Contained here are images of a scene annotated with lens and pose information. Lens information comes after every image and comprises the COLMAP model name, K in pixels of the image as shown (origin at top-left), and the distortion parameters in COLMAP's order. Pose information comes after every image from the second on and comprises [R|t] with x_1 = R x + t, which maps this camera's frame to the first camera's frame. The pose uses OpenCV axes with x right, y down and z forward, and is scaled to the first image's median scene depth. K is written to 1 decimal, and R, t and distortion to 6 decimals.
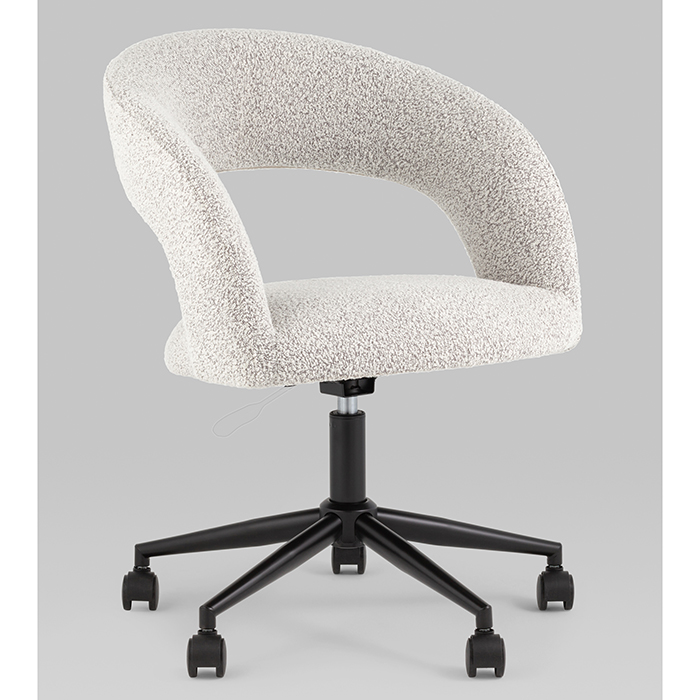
lens RADIAL K [[3262.3, 0, 350.0], [0, 3262.3, 350.0], [0, 0, 1]] dist [0.070899, -11.288468]
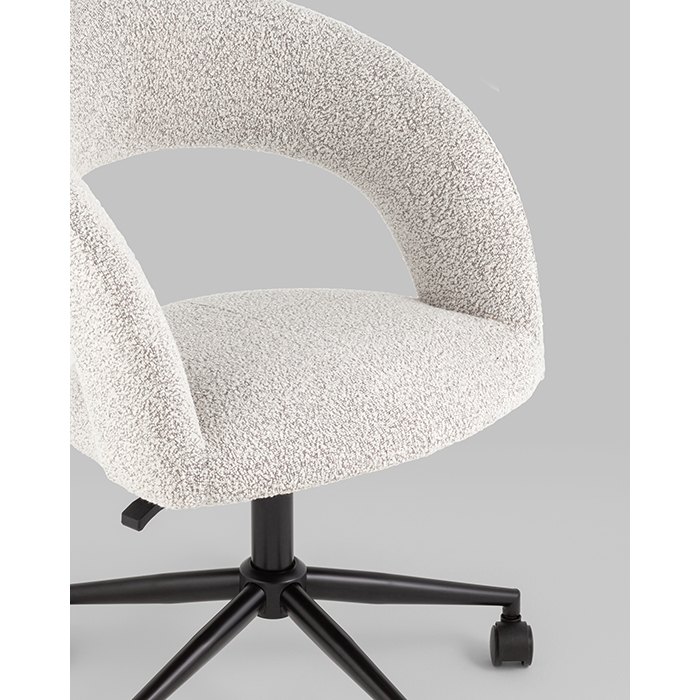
lens RADIAL K [[3262.3, 0, 350.0], [0, 3262.3, 350.0], [0, 0, 1]] dist [0.070899, -11.288468]
pose [[0.995272, -0.028152, 0.092954, -0.058547], [0.007039, 0.975459, 0.220069, -0.197354], [-0.096868, -0.218375, 0.971045, 0.177051]]
